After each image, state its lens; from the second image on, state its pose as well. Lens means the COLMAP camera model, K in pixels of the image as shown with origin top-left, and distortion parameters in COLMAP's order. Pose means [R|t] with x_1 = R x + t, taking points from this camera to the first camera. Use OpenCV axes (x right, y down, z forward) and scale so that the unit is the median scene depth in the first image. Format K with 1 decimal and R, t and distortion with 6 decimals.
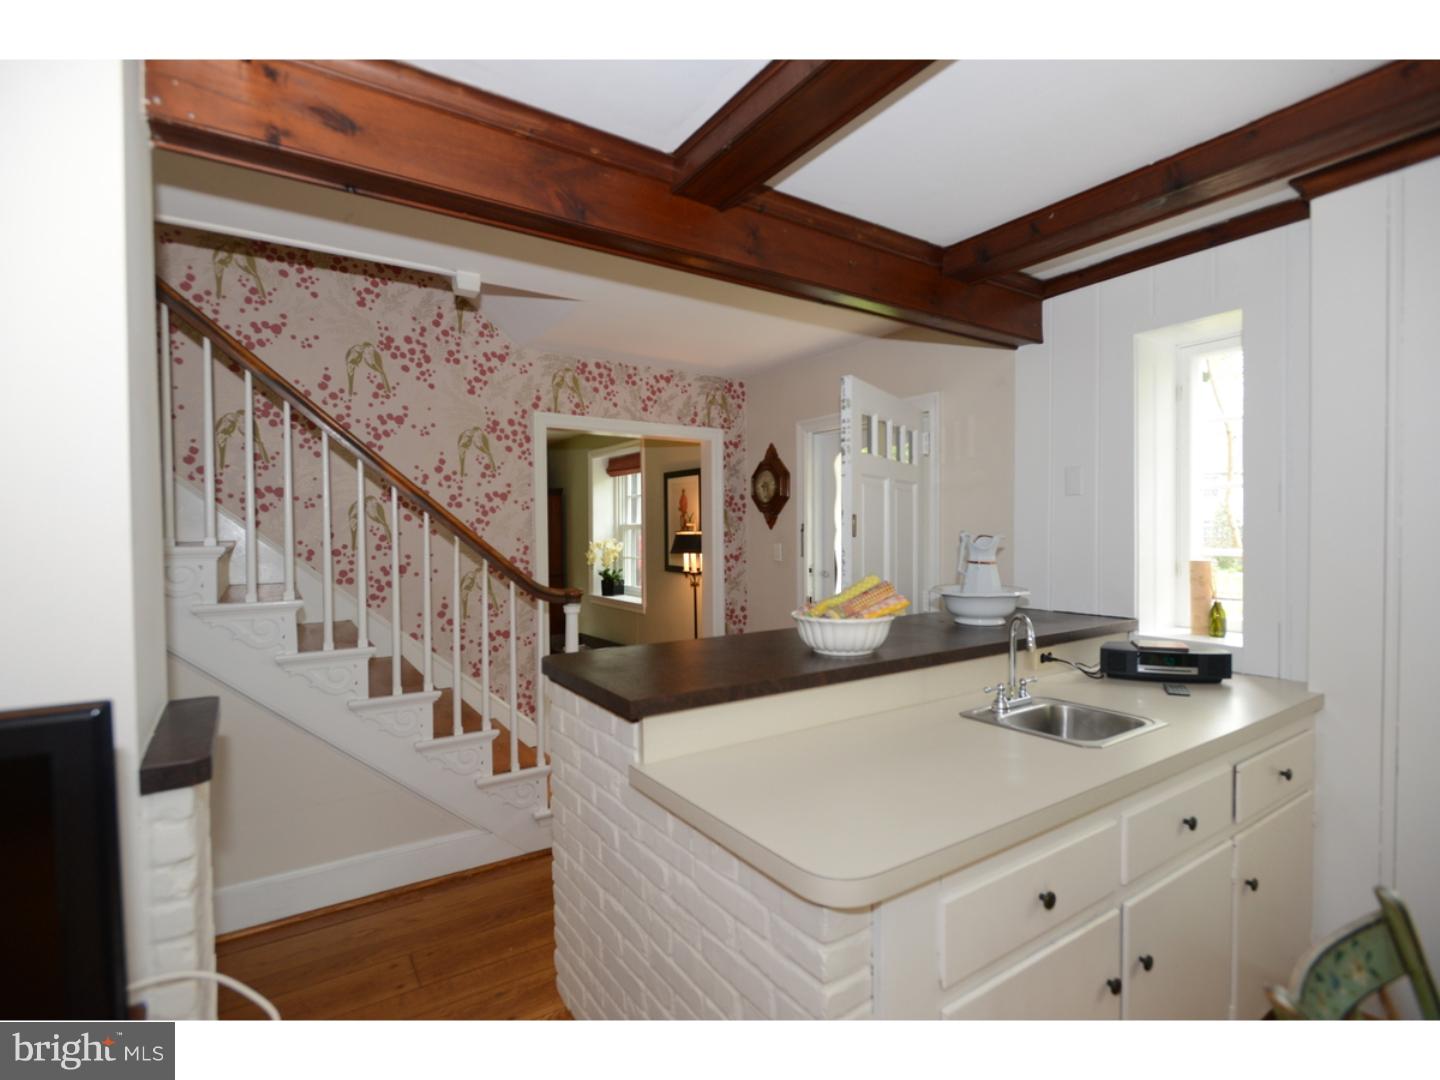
lens RADIAL K [[684.0, 0, 718.1], [0, 684.0, 542.4], [0, 0, 1]] dist [-0.008382, 0.000363]
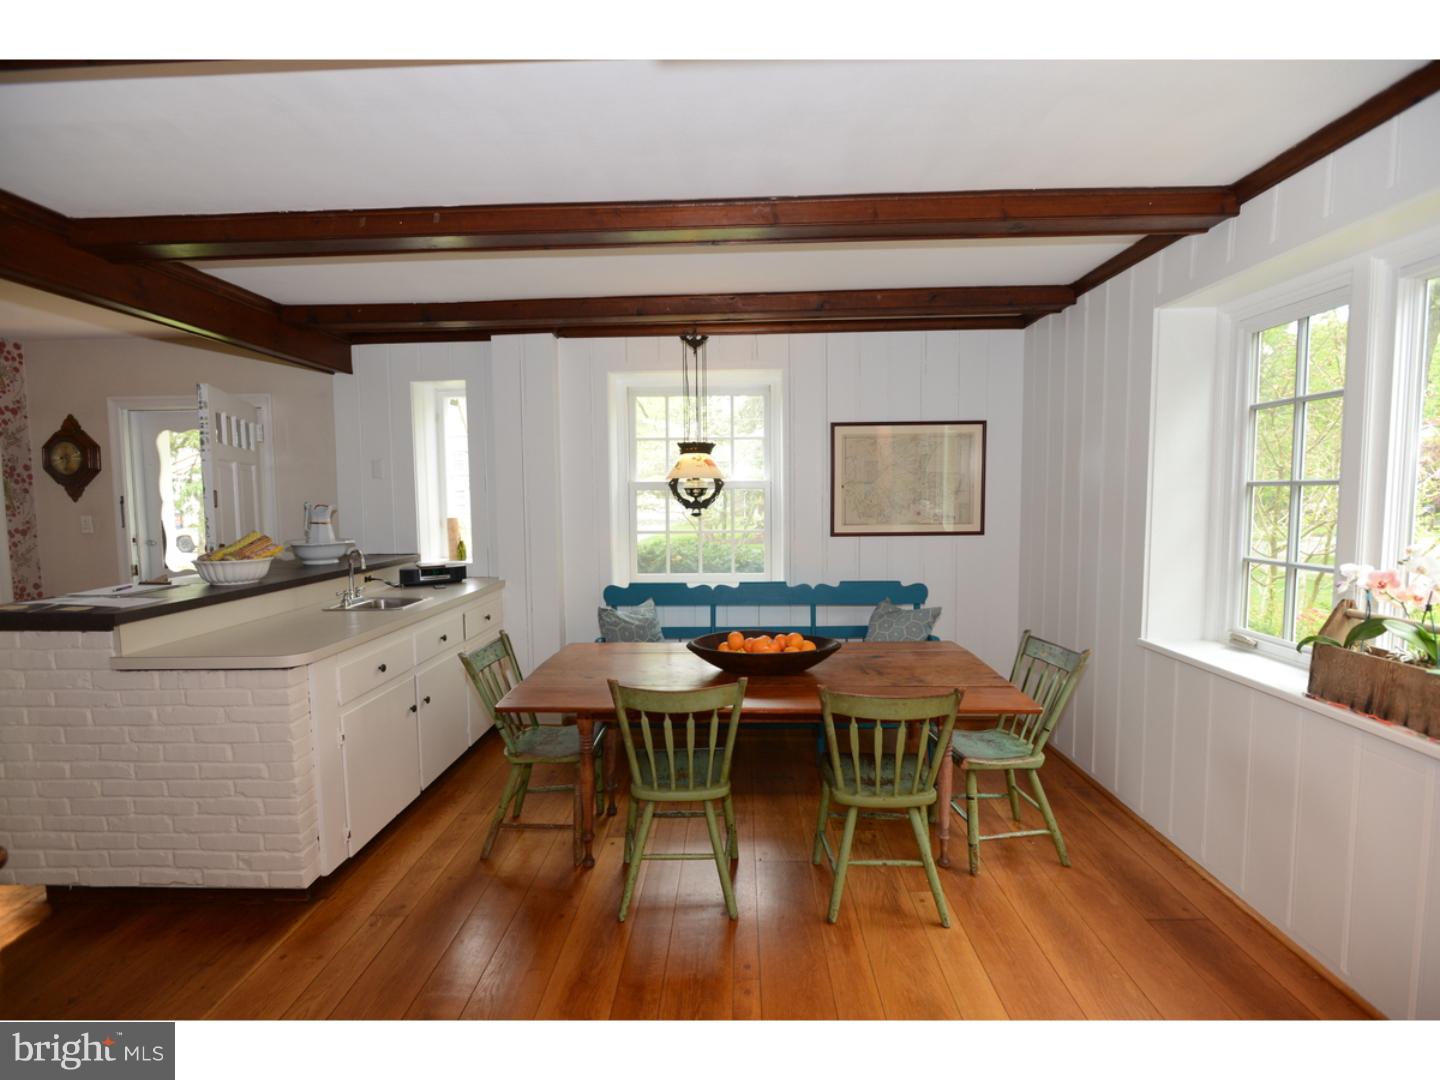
lens RADIAL K [[684.0, 0, 718.1], [0, 684.0, 542.4], [0, 0, 1]] dist [-0.008382, 0.000363]
pose [[0.578649, -0.057019, 0.813581, -0.210792], [0.019802, 0.998241, 0.055877, 0.003471], [-0.815336, -0.016223, 0.578760, -0.369360]]
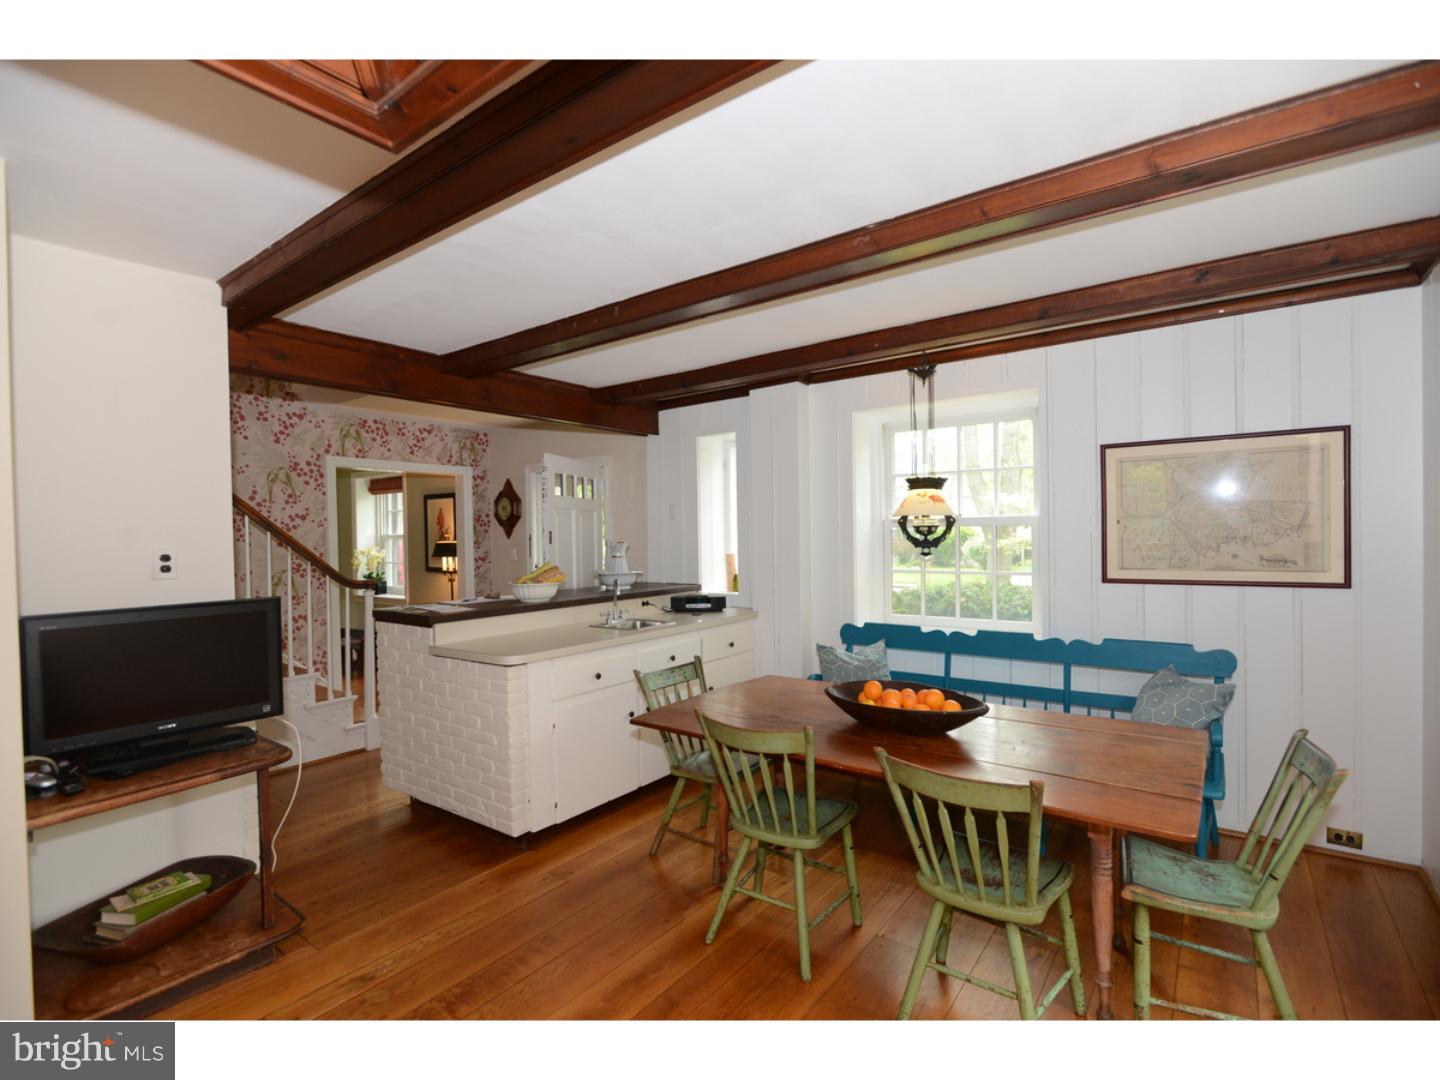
lens RADIAL K [[684.0, 0, 718.1], [0, 684.0, 542.4], [0, 0, 1]] dist [-0.008382, 0.000363]
pose [[0.940007, -0.012836, 0.340915, 0.002210], [0.015400, 0.999870, -0.004816, 0.002384], [-0.340809, 0.009777, 0.940082, -0.548487]]
